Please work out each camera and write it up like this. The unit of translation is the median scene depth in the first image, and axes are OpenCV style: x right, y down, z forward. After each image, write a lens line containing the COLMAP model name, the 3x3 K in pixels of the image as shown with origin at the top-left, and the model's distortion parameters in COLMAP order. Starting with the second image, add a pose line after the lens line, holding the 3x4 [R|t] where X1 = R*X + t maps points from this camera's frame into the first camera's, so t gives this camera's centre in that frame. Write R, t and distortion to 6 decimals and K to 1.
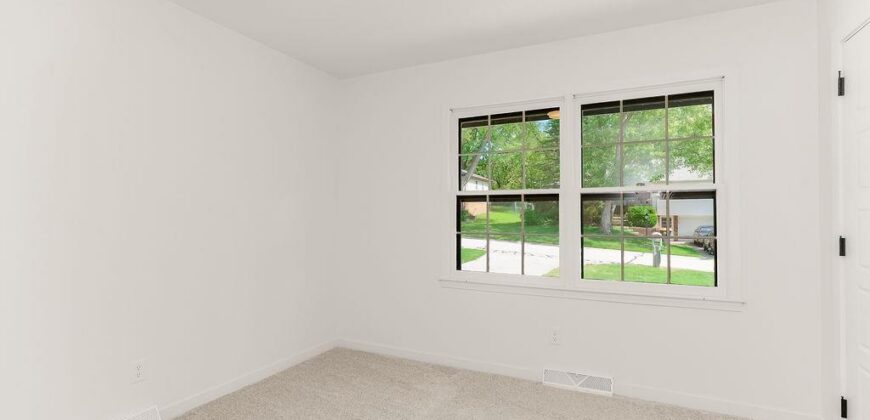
lens RADIAL K [[402.8, 0, 433.3], [0, 402.8, 211.0], [0, 0, 1]] dist [0.003168, 0.000244]
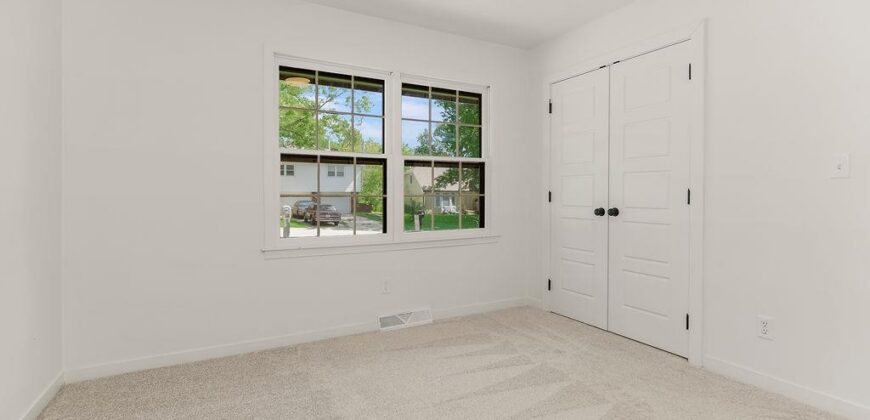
lens RADIAL K [[402.8, 0, 426.6], [0, 402.8, 181.8], [0, 0, 1]] dist [0.003168, 0.000244]
pose [[0.596024, 0.005761, 0.802946, -0.510545], [-0.028182, 0.999508, 0.013748, 0.002640], [-0.802472, -0.030823, 0.595893, 0.240000]]
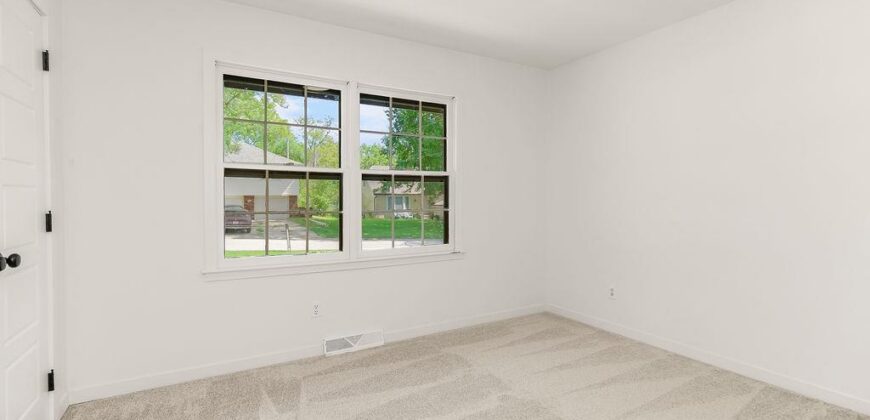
lens RADIAL K [[402.8, 0, 433.2], [0, 402.8, 204.6], [0, 0, 1]] dist [0.003168, 0.000244]
pose [[0.571008, -0.016984, 0.820769, -0.416238], [-0.016313, 0.999354, 0.032029, 0.002067], [-0.820783, -0.031679, 0.570362, 0.193445]]
